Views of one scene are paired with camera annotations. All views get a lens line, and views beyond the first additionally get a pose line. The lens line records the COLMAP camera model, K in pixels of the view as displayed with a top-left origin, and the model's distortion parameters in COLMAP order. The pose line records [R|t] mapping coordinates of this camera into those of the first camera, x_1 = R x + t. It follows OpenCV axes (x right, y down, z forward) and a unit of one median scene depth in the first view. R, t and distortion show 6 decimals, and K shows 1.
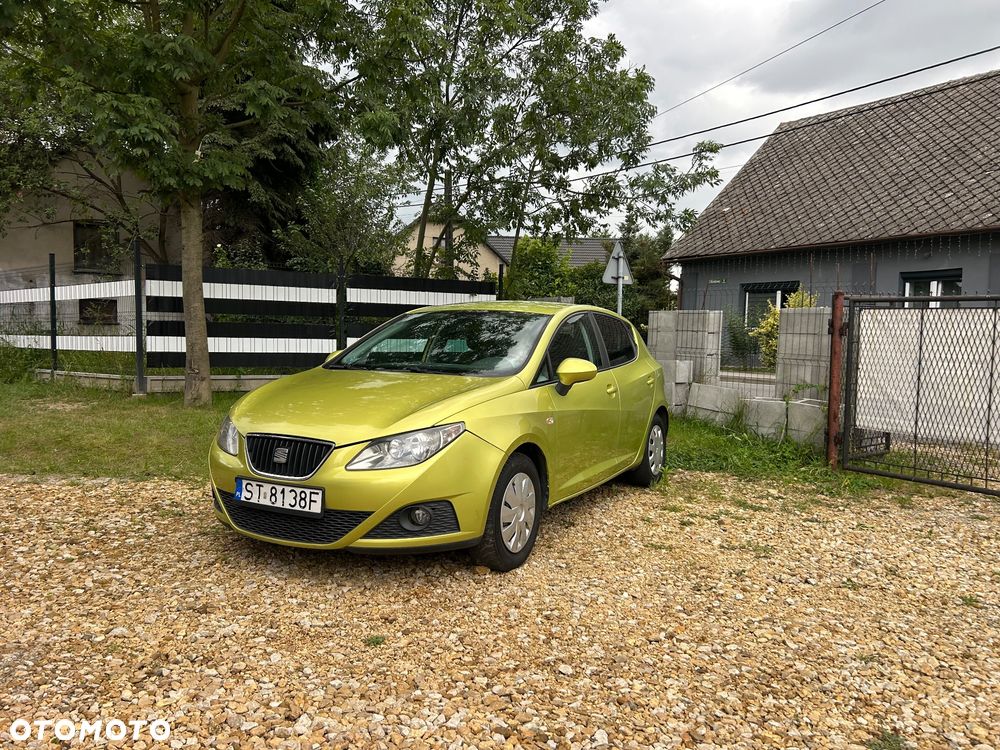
lens RADIAL K [[748.4, 0, 493.1], [0, 748.4, 380.6], [0, 0, 1]] dist [0.040881, -0.043142]
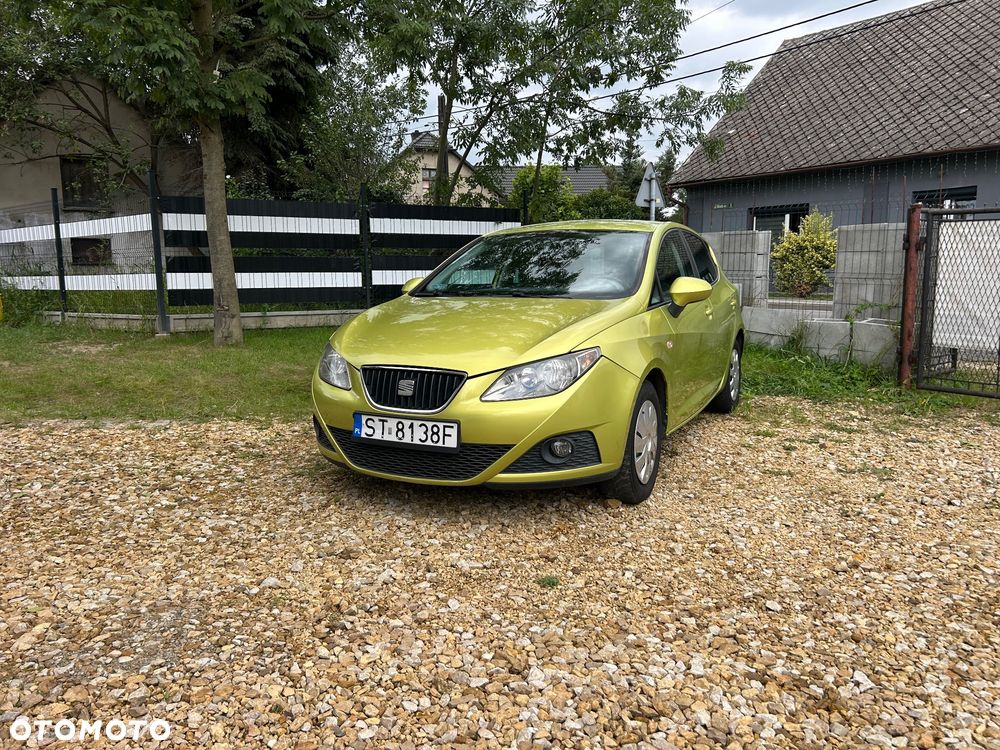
lens RADIAL K [[748.5, 0, 502.2], [0, 748.5, 367.6], [0, 0, 1]] dist [0.042613, -0.048551]
pose [[0.999128, -0.029098, 0.029955, -0.113568], [0.026938, 0.997172, 0.070159, 0.008011], [-0.031912, -0.069291, 0.997086, 0.047796]]
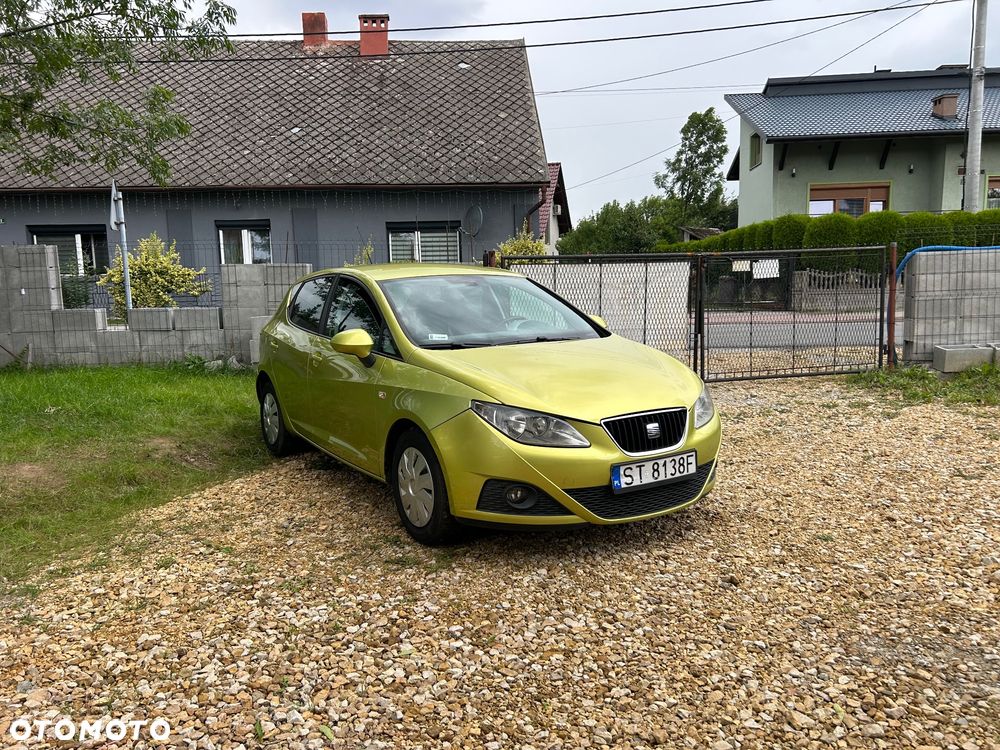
lens RADIAL K [[755.3, 0, 482.1], [0, 755.3, 380.3], [0, 0, 1]] dist [0.041052, -0.044958]
pose [[0.499205, -0.148694, 0.853630, -0.743291], [0.082819, 0.988843, 0.123814, -0.066516], [-0.862517, 0.008888, 0.505950, 0.406498]]
